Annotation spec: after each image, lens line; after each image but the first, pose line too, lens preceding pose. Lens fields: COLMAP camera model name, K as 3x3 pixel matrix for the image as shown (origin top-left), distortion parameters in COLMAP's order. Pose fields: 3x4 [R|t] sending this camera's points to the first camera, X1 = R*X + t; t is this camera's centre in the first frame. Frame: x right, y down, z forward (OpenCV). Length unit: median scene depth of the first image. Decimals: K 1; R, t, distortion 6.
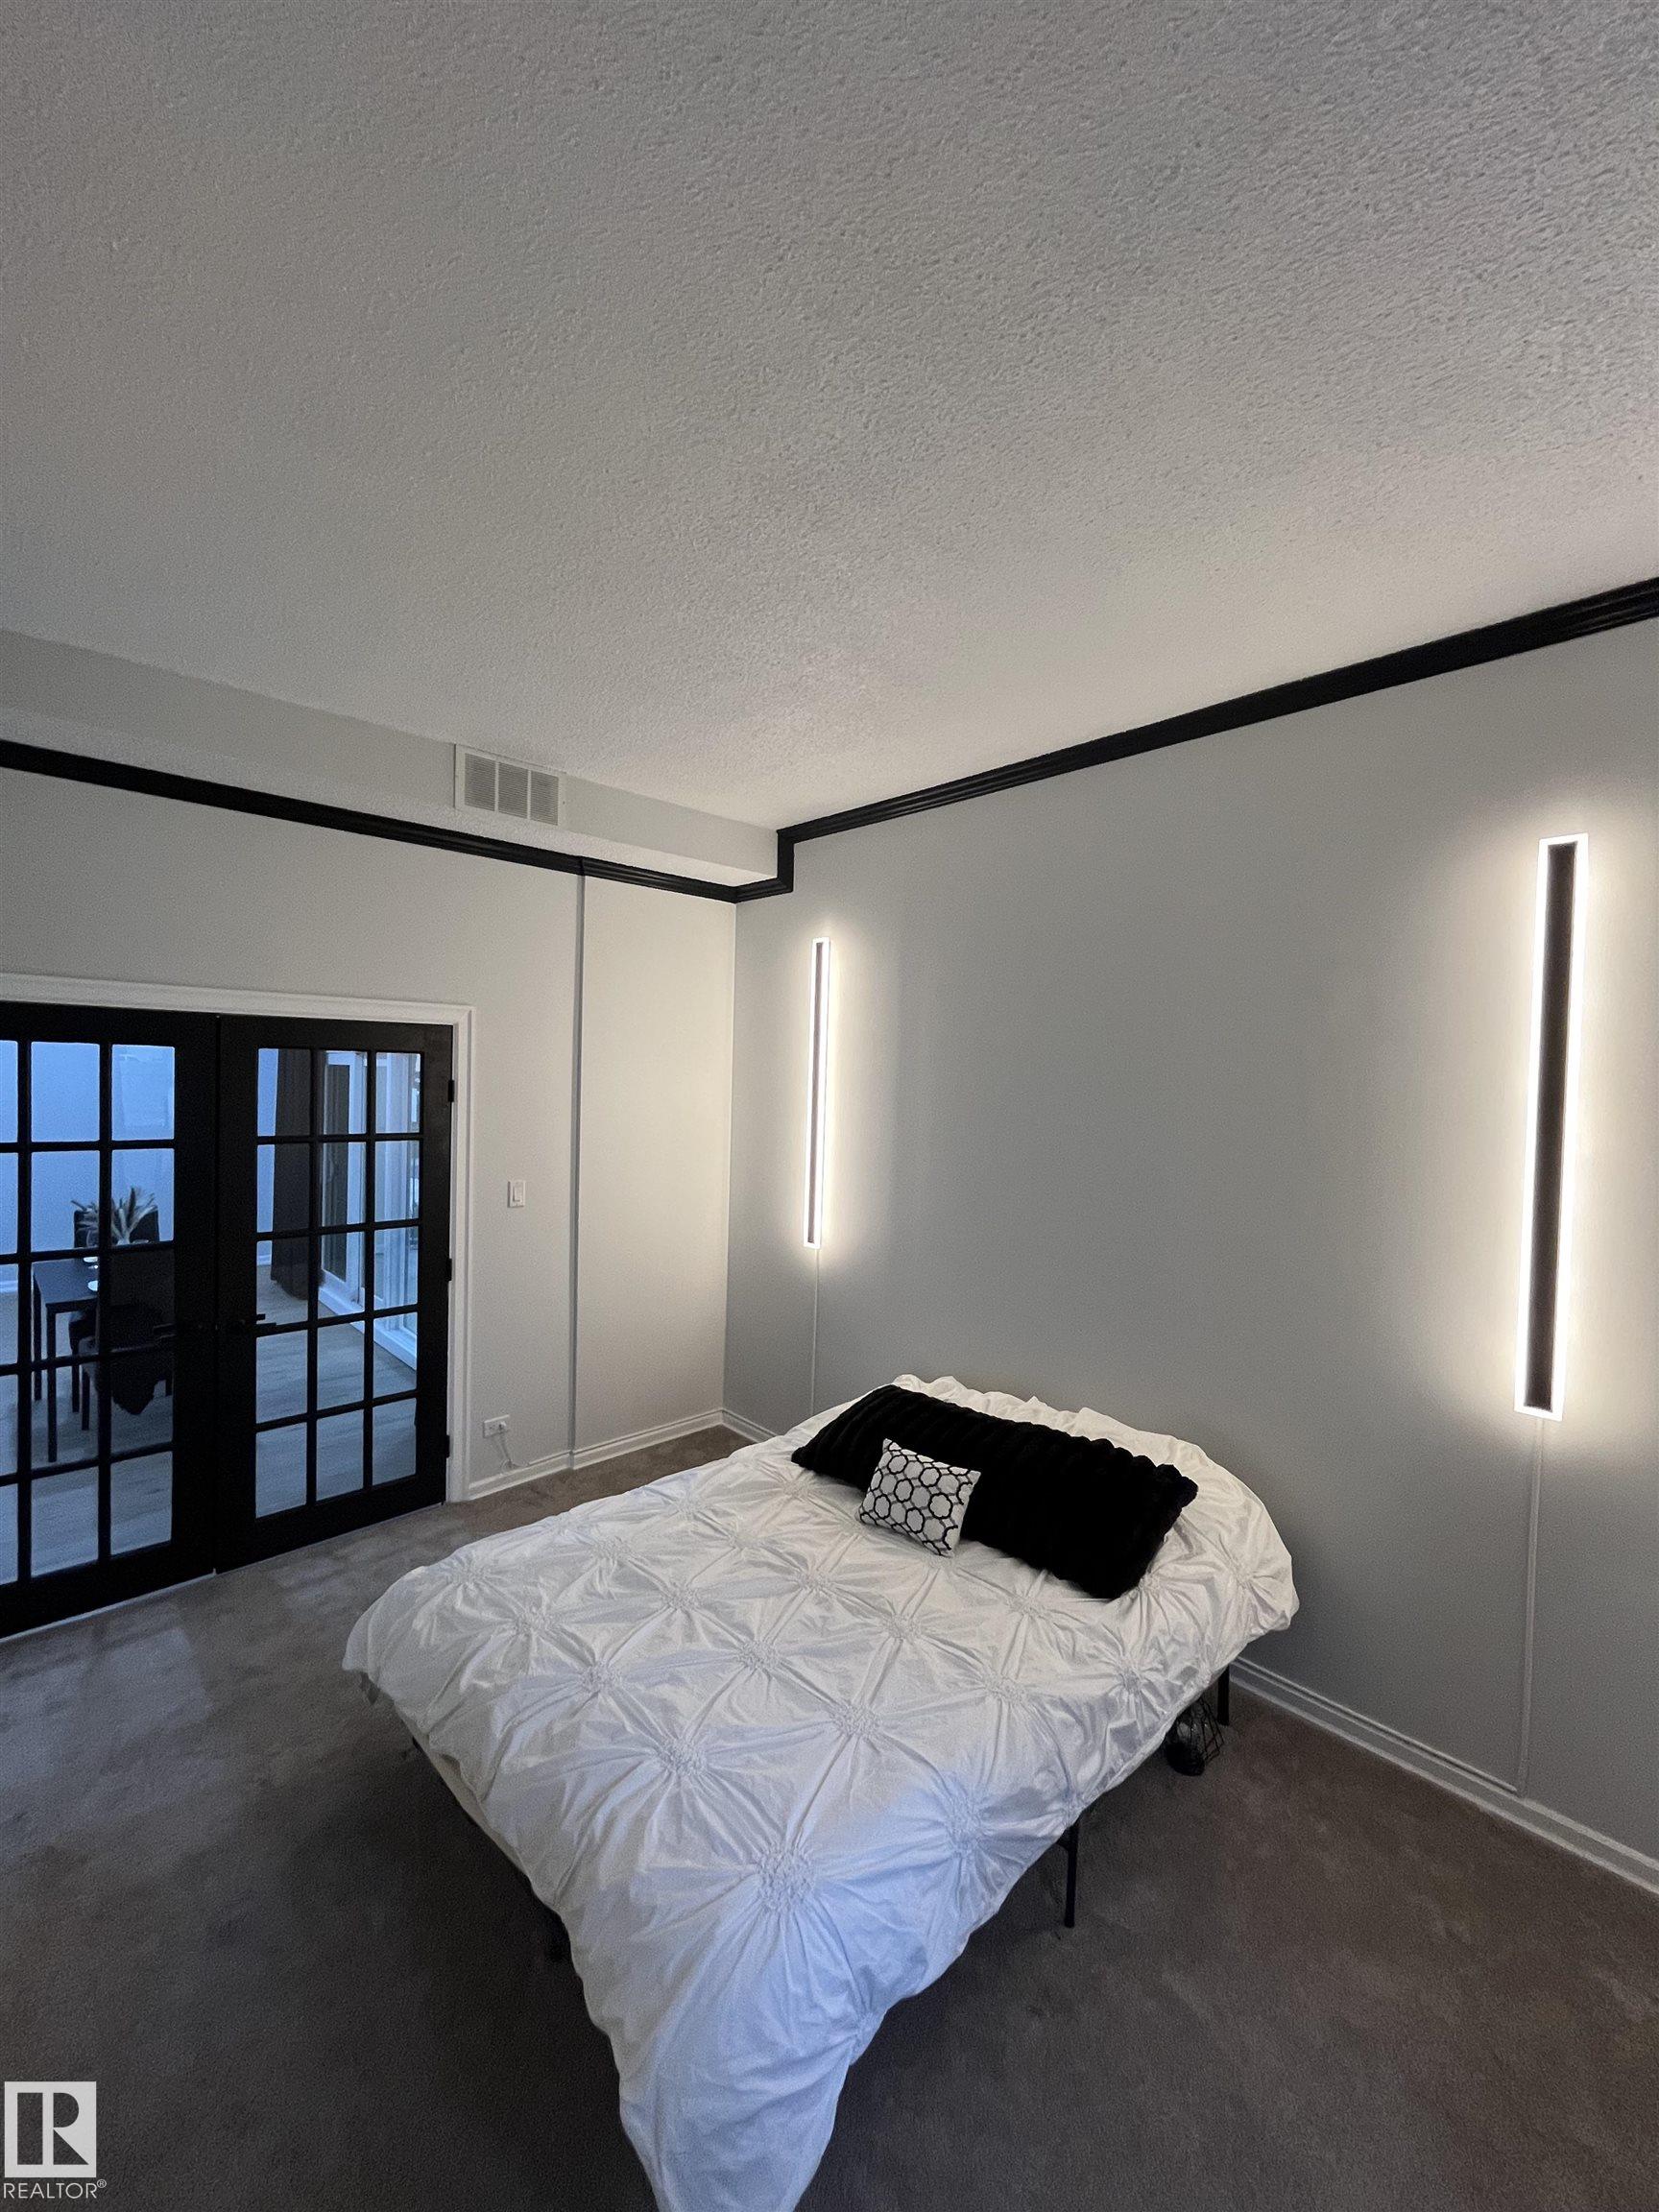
lens RADIAL K [[895.5, 0, 828.6], [0, 895.5, 1116.1], [0, 0, 1]] dist [-0.004141, -0.000371]
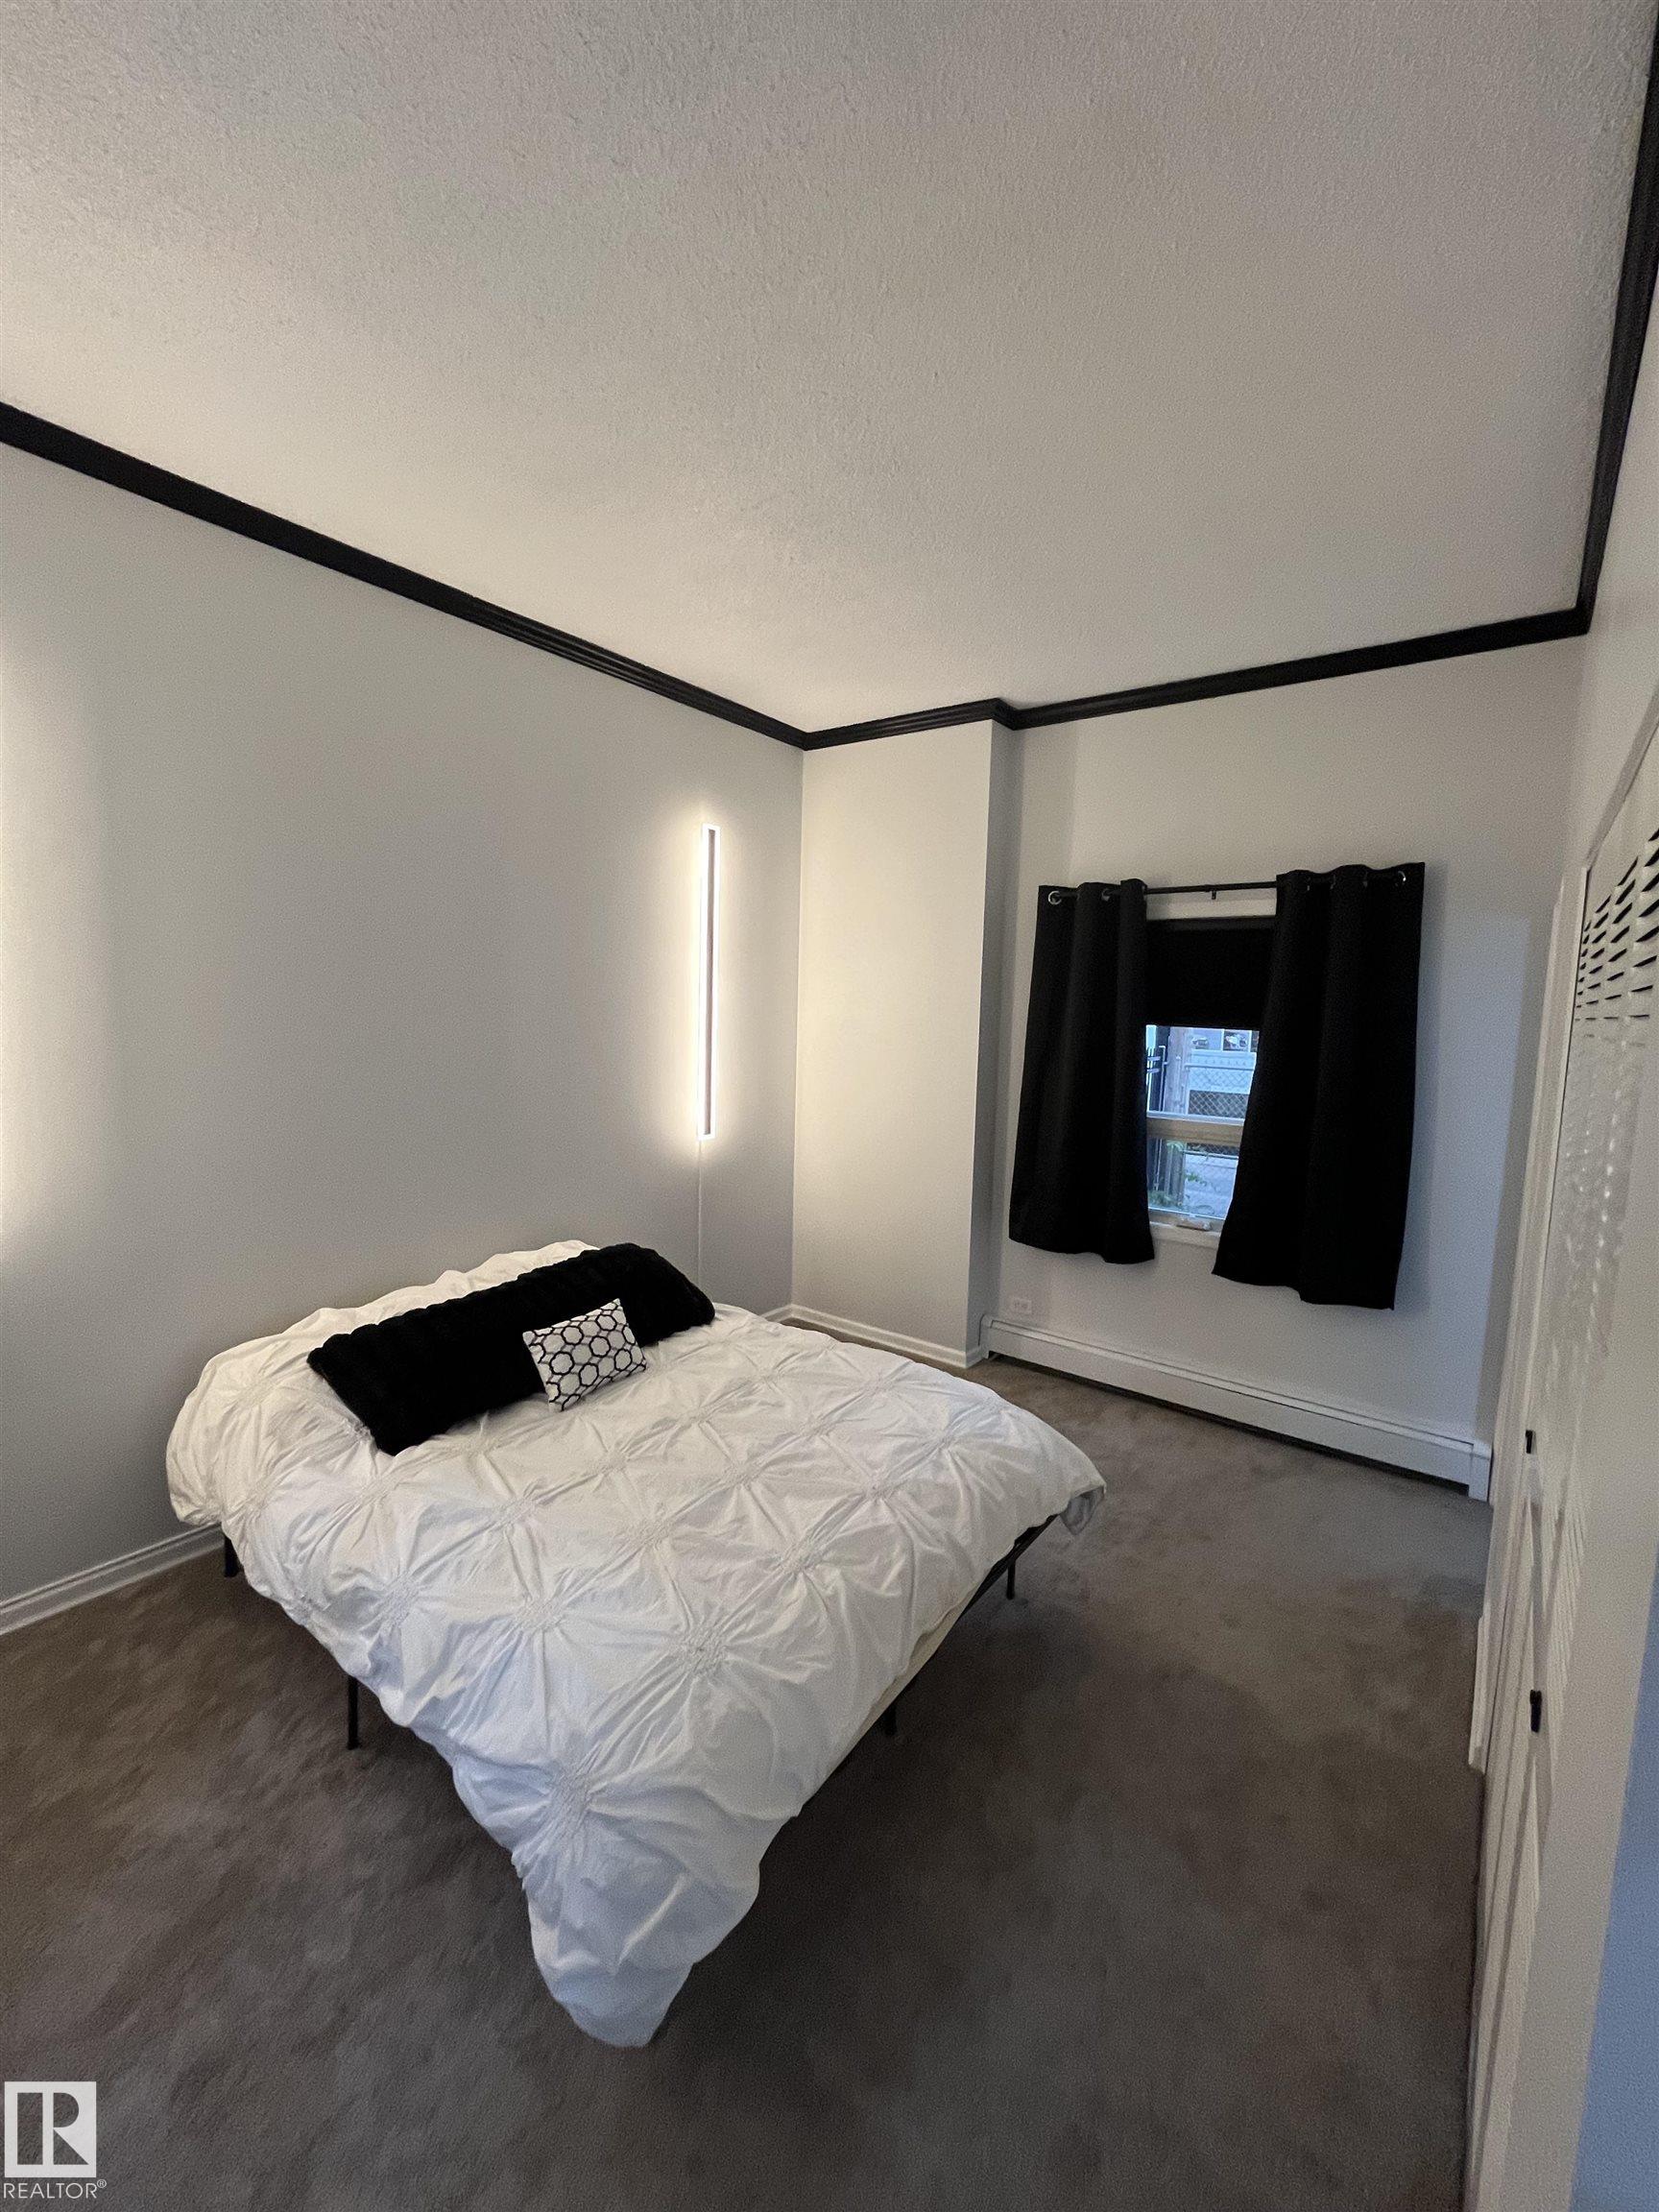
lens RADIAL K [[895.5, 0, 831.3], [0, 895.5, 1107.1], [0, 0, 1]] dist [-0.004141, -0.000371]
pose [[-0.167593, -0.132076, 0.976969, -0.947678], [0.012457, 0.990622, 0.136059, 0.013784], [-0.985778, 0.034973, -0.164376, 0.923250]]
